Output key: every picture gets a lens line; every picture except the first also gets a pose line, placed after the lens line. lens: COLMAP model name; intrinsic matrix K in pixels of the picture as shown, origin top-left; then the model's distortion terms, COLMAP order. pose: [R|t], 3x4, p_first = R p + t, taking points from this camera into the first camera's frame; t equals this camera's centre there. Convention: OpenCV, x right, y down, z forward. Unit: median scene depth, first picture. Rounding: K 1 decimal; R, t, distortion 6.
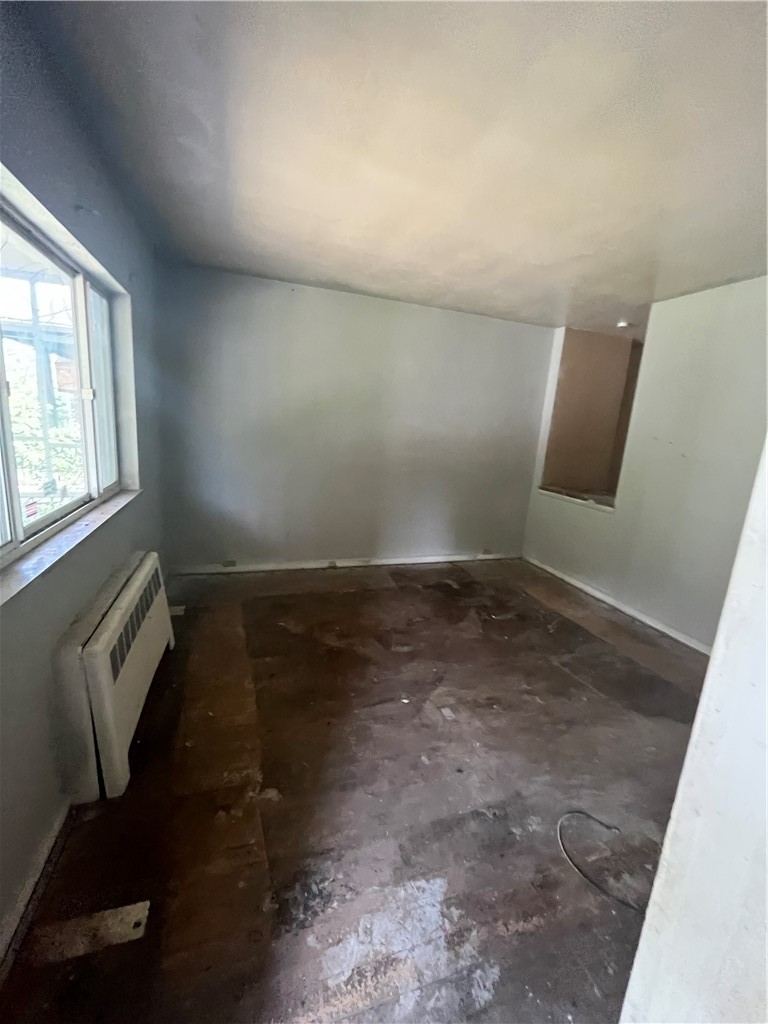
lens RADIAL K [[416.1, 0, 380.7], [0, 416.1, 509.0], [0, 0, 1]] dist [-0.000475, 0.000271]
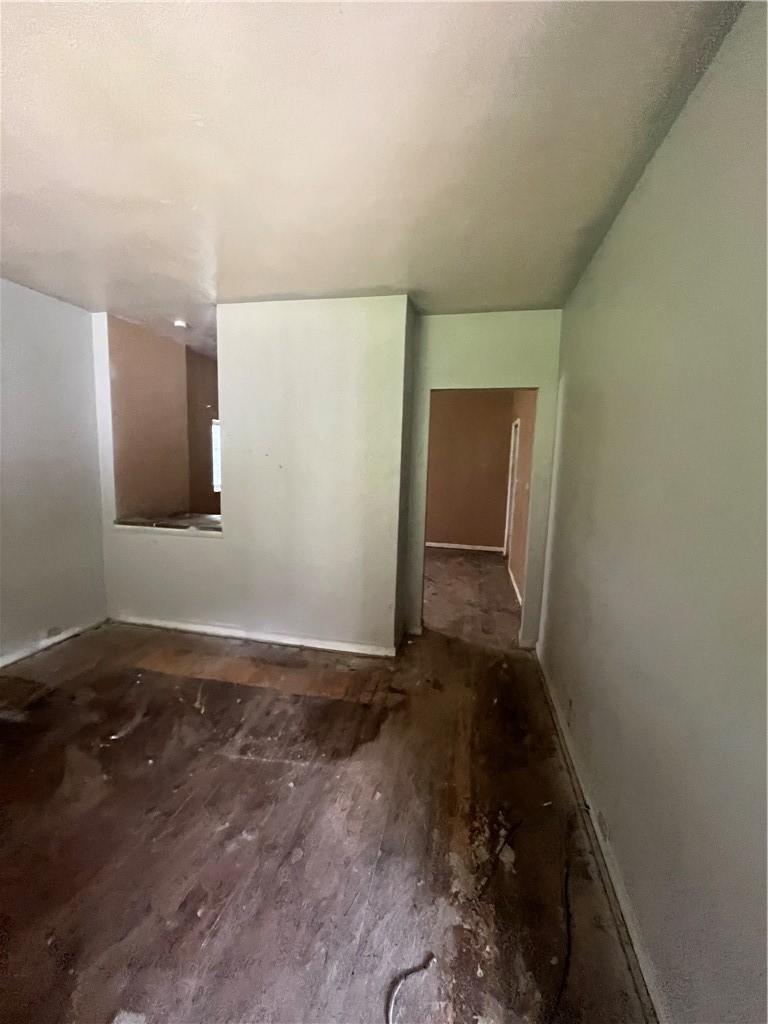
lens RADIAL K [[416.1, 0, 380.7], [0, 416.1, 509.0], [0, 0, 1]] dist [-0.000475, 0.000271]
pose [[0.515636, -0.160162, 0.841705, 0.000361], [0.185509, 0.979941, 0.072822, -0.051505], [-0.836484, 0.118594, 0.535004, 0.244986]]
